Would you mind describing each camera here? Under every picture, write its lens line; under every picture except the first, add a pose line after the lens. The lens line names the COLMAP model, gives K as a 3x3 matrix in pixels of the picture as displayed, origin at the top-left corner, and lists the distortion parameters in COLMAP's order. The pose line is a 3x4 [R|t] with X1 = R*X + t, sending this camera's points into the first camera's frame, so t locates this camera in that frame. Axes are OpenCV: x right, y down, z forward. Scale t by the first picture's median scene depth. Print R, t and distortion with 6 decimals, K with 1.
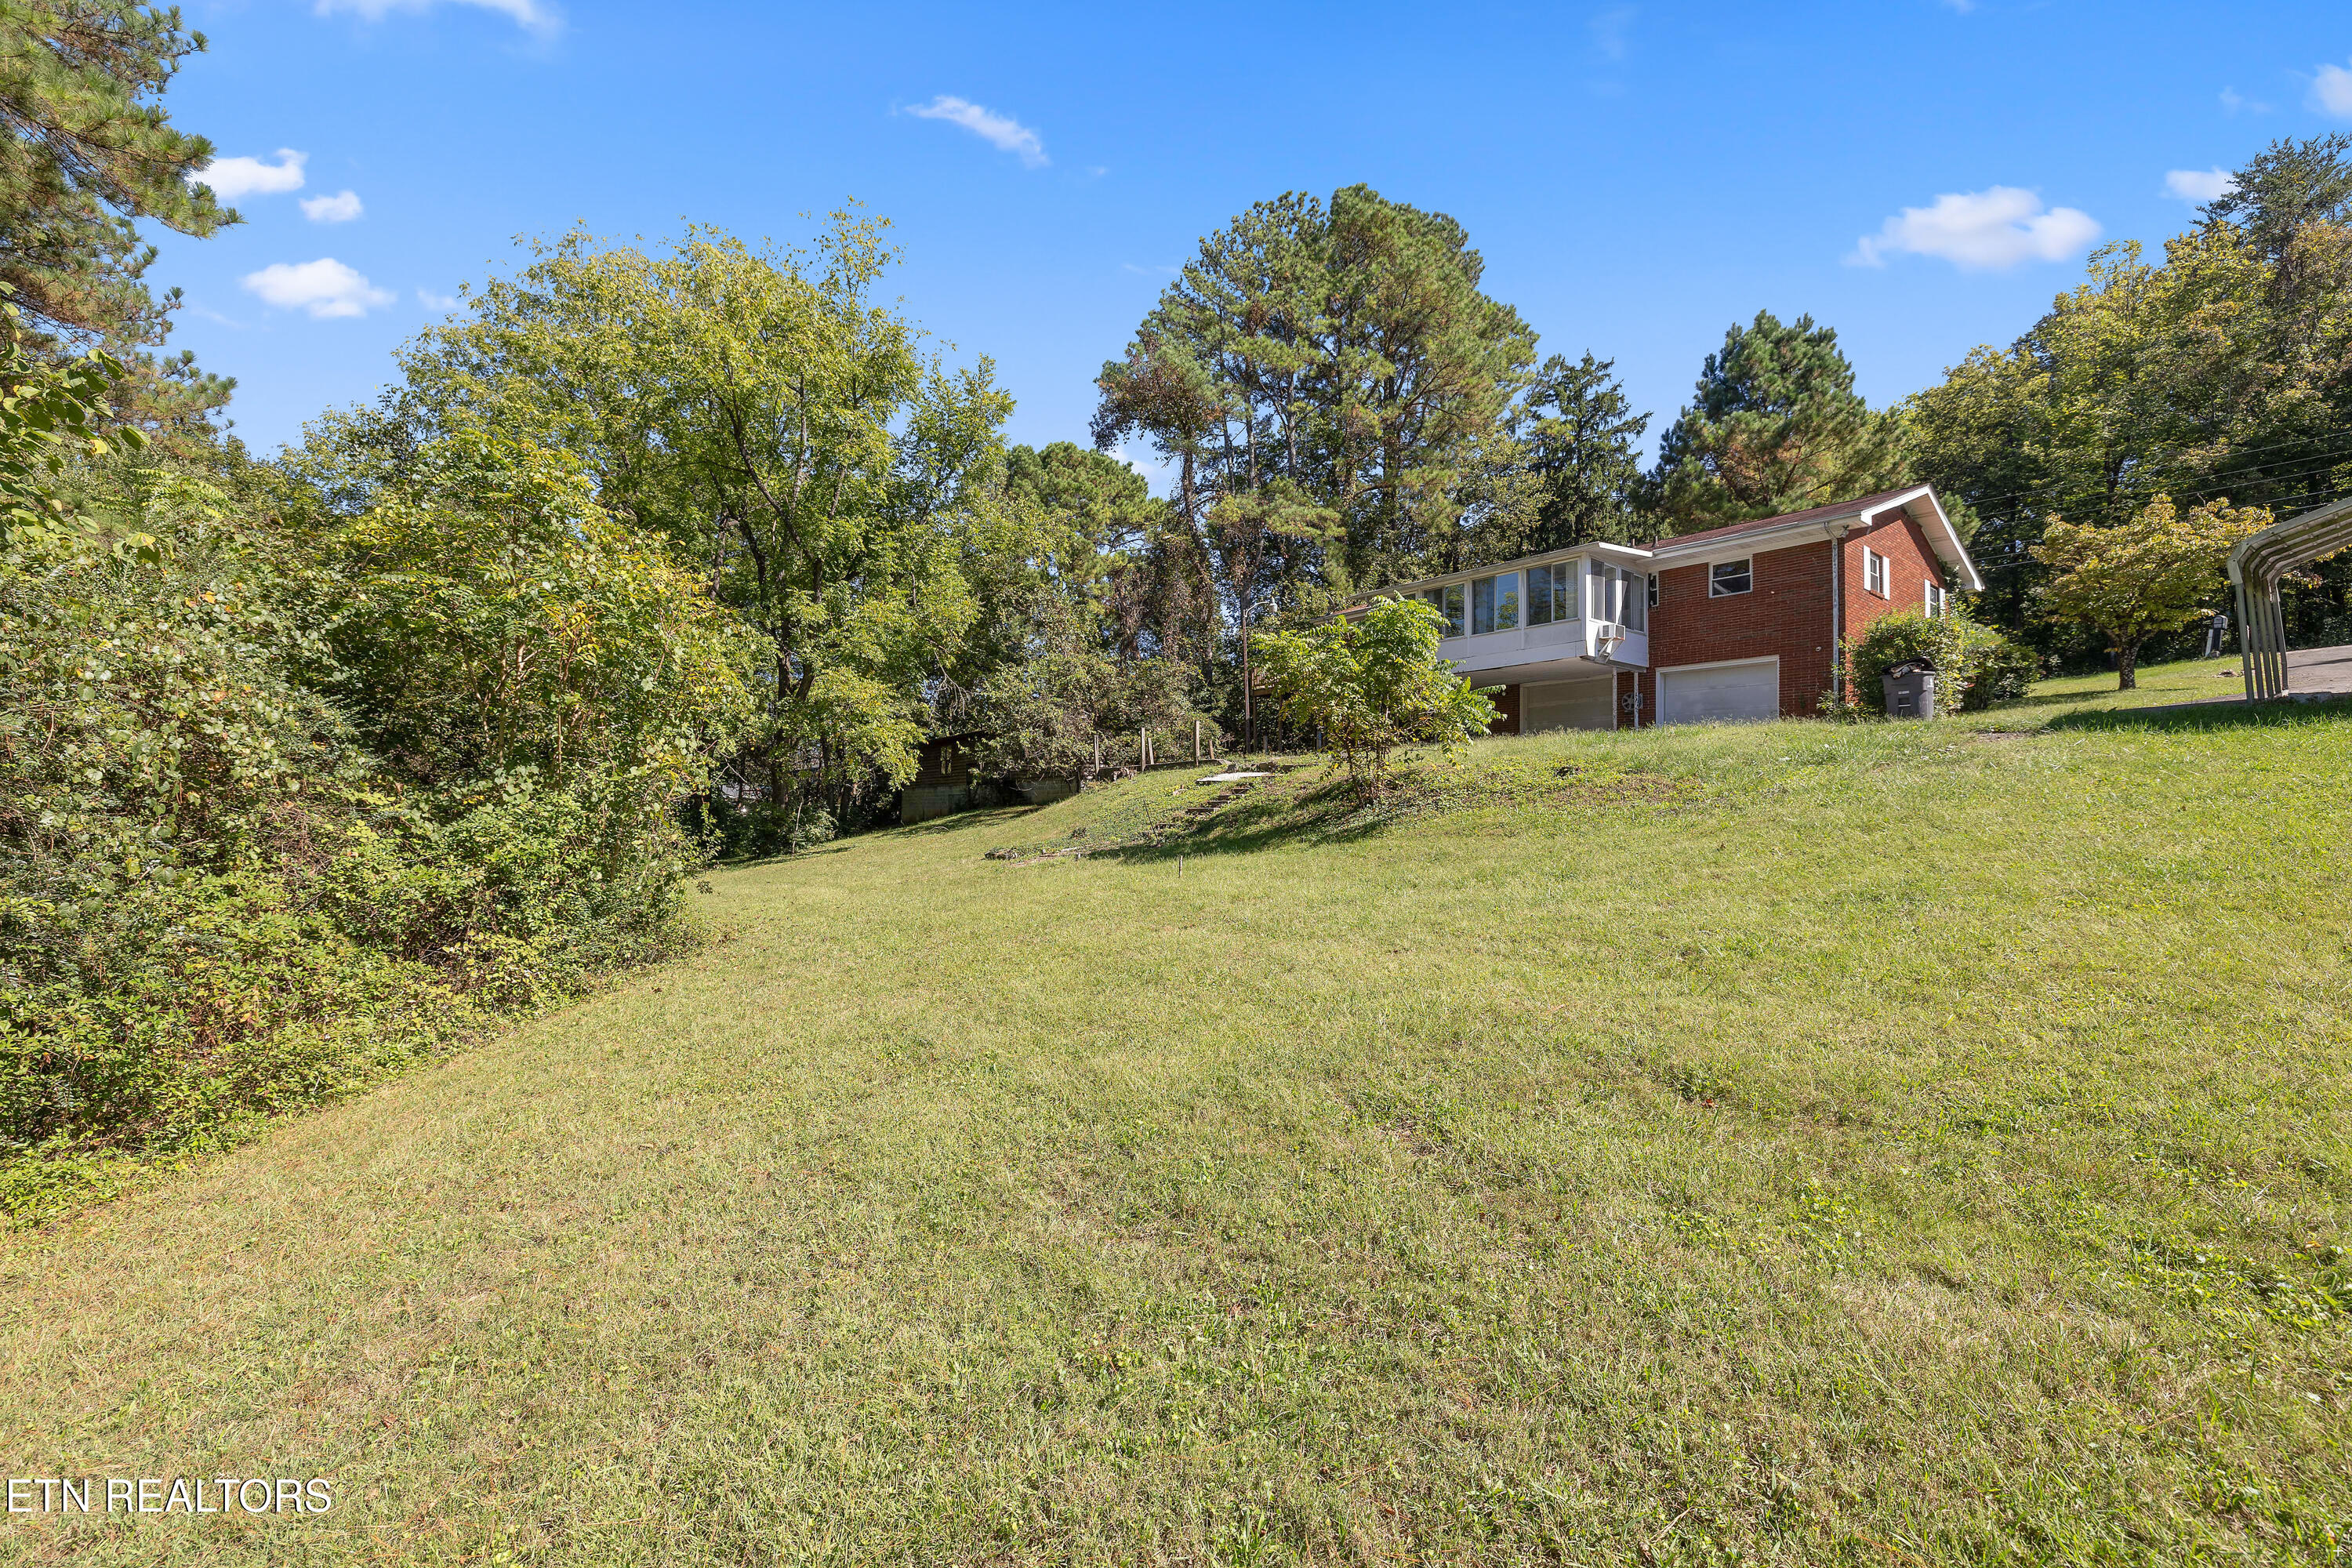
lens RADIAL K [[992.2, 0, 1176.0], [0, 992.2, 784.0], [0, 0, 1]] dist [0.000254, 0.000021]
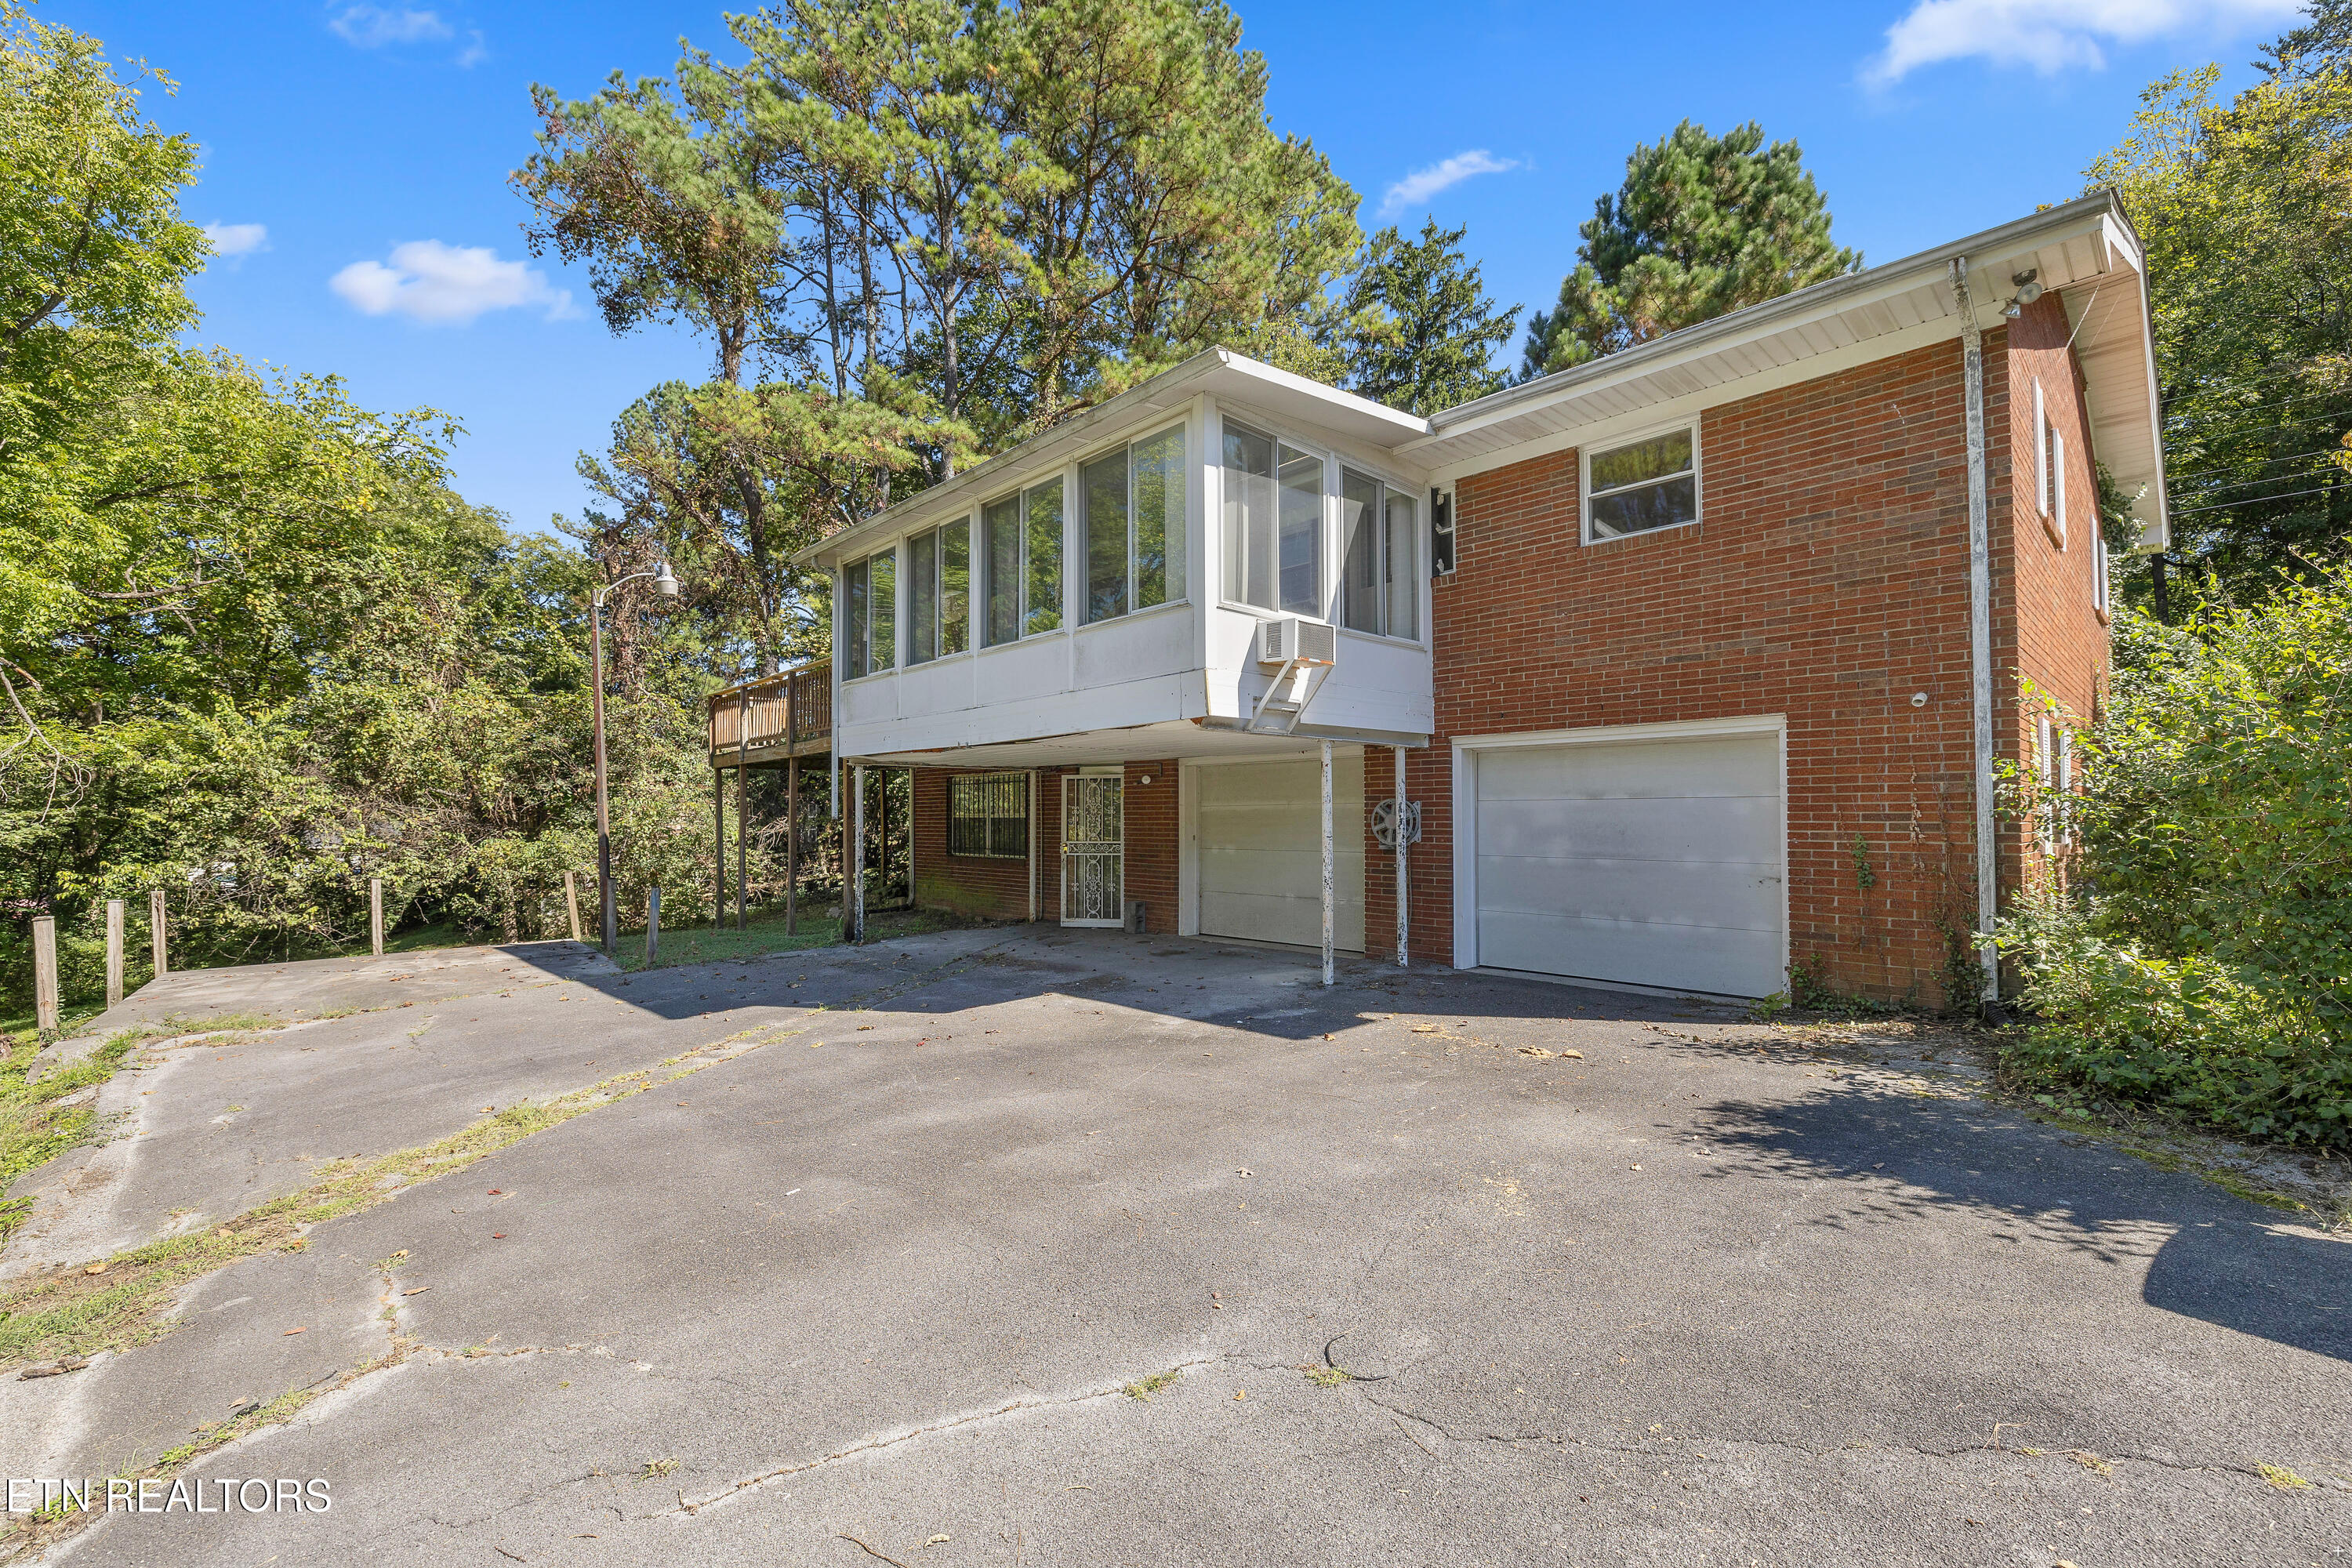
lens RADIAL K [[992.2, 0, 1176.0], [0, 992.2, 784.0], [0, 0, 1]] dist [0.000254, 0.000021]
pose [[0.997319, -0.008345, 0.072700, 0.249988], [0.008482, 0.999963, -0.001573, -0.070469], [-0.072684, 0.002185, 0.997353, 0.448309]]
